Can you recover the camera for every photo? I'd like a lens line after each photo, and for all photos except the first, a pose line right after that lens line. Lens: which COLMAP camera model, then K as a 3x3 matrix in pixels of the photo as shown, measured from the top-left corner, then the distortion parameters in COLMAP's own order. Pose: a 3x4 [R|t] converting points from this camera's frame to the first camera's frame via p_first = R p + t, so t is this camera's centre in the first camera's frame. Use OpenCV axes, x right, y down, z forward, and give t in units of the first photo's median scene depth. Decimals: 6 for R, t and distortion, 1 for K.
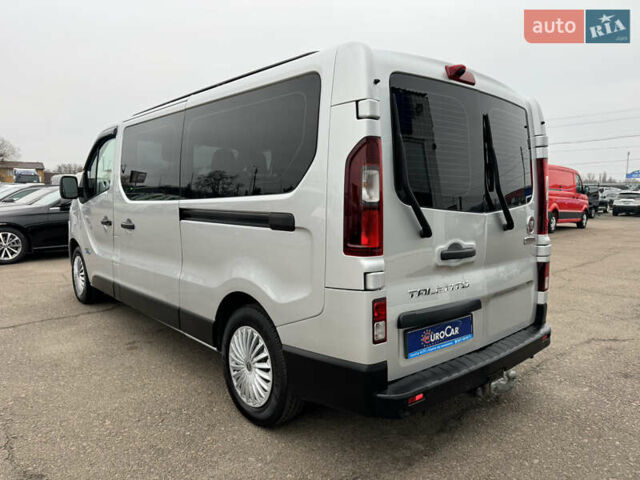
lens RADIAL K [[454.9, 0, 319.7], [0, 454.9, 240.2], [0, 0, 1]] dist [0.074265, -0.093674]
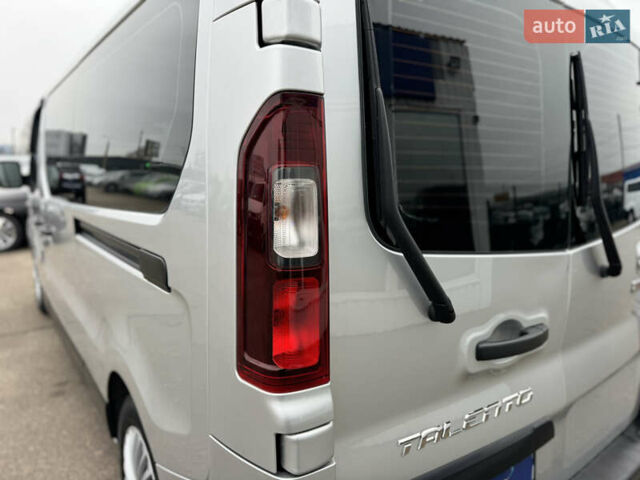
lens RADIAL K [[454.9, 0, 319.7], [0, 454.9, 240.2], [0, 0, 1]] dist [0.074265, -0.093674]
pose [[0.995989, 0.014536, -0.088288, 0.131401], [-0.010100, 0.998674, 0.050489, -0.093271], [0.088905, -0.049395, 0.994815, 0.469628]]
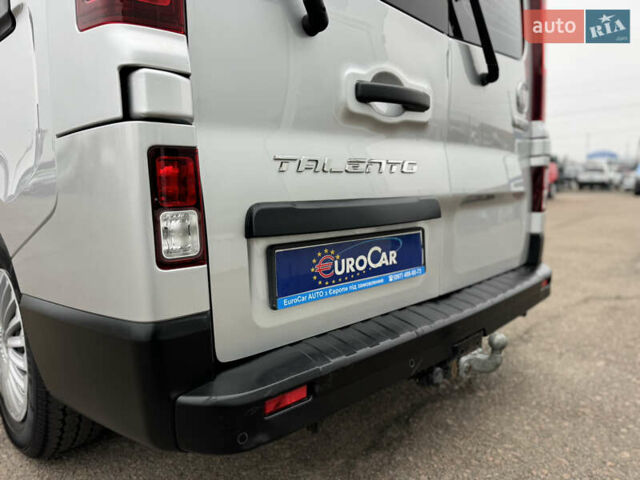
lens RADIAL K [[459.6, 0, 322.6], [0, 459.6, 236.0], [0, 0, 1]] dist [0.076052, -0.097960]
pose [[0.997334, -0.016242, 0.071135, 0.176573], [0.014386, 0.999545, 0.026527, 0.151293], [-0.071533, -0.025433, 0.997114, 0.475971]]
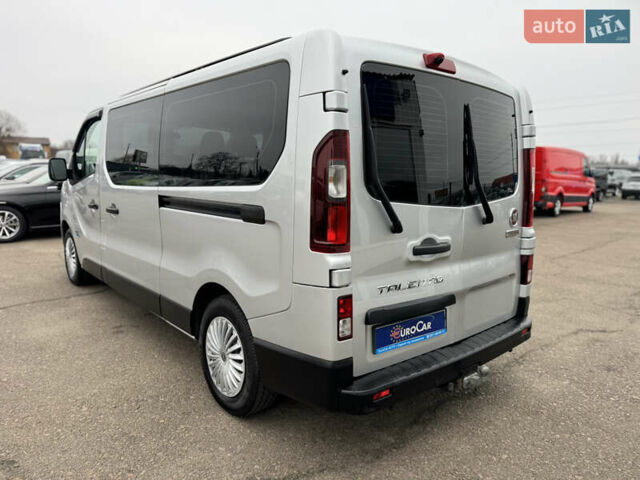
lens RADIAL K [[454.9, 0, 319.7], [0, 454.9, 240.2], [0, 0, 1]] dist [0.074265, -0.093674]
pose [[0.999819, 0.013659, -0.013247, 0.068976], [-0.013043, 0.998876, 0.045573, -0.028251], [0.013854, -0.045392, 0.998873, 0.014822]]
